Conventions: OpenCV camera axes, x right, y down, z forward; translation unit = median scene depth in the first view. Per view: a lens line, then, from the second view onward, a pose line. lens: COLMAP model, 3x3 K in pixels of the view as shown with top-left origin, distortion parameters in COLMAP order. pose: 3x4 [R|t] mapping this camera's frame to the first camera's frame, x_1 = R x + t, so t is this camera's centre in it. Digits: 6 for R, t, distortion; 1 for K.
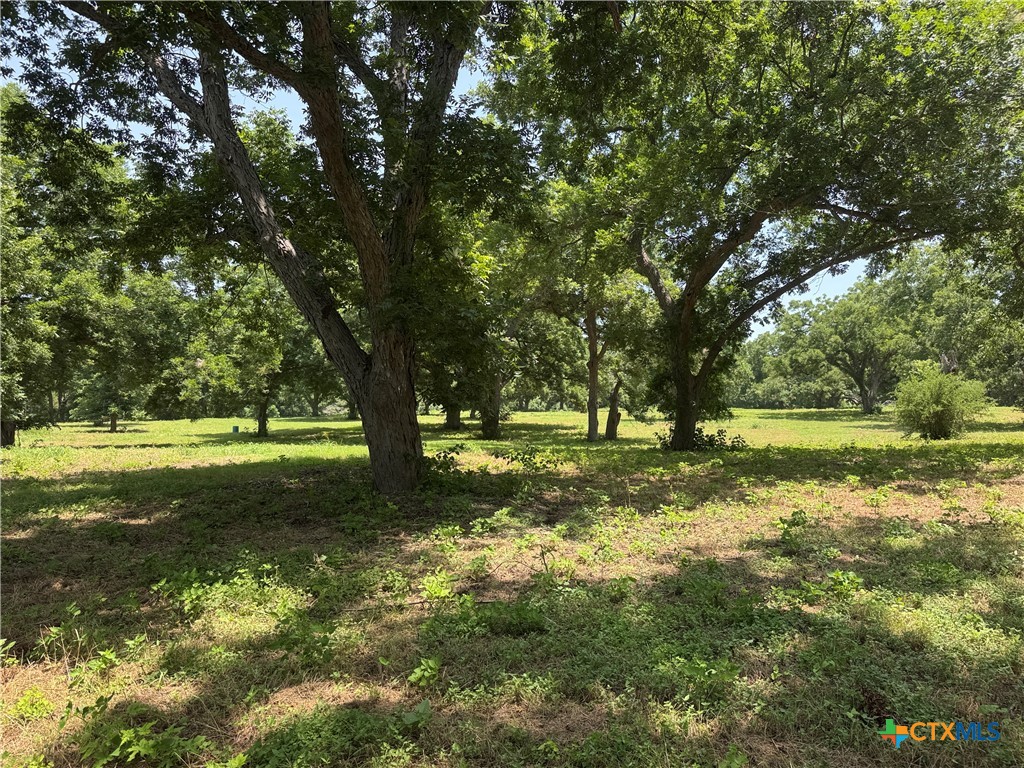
lens RADIAL K [[784.4, 0, 512.0], [0, 784.4, 384.0], [0, 0, 1]] dist [0.139831, -0.217124]
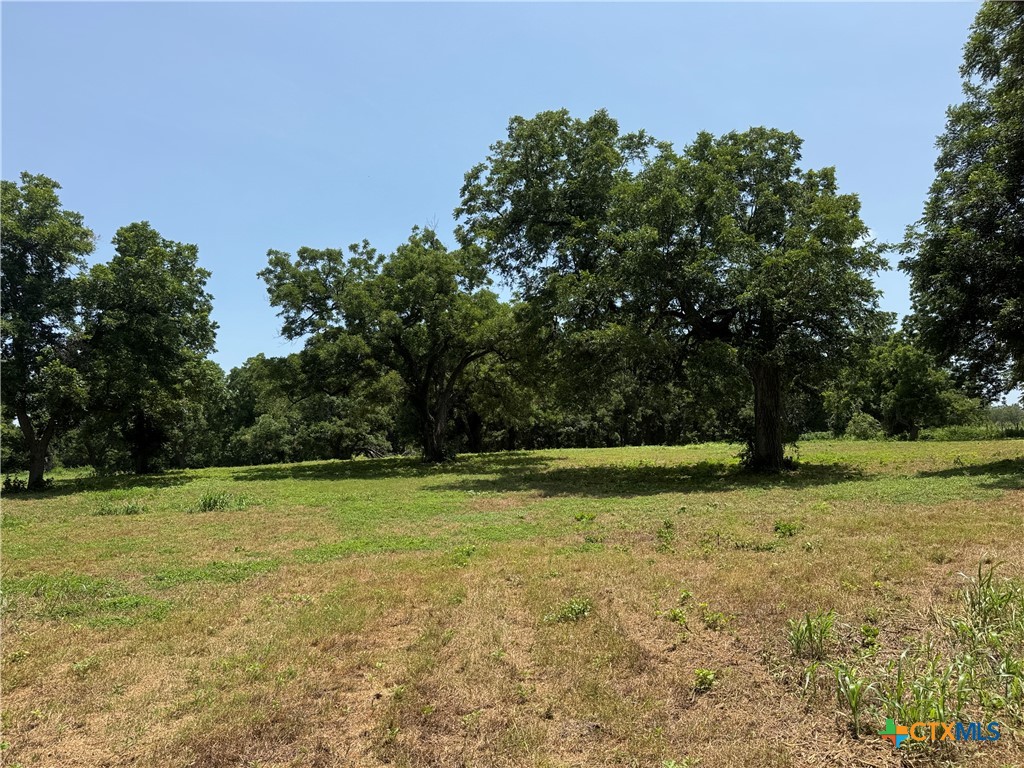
lens RADIAL K [[784.4, 0, 512.0], [0, 784.4, 384.0], [0, 0, 1]] dist [0.139831, -0.217124]
pose [[0.819624, 0.036741, 0.571722, 0.172604], [0.006410, 0.997291, -0.073279, 0.022196], [-0.572866, 0.063725, 0.817168, 0.513564]]
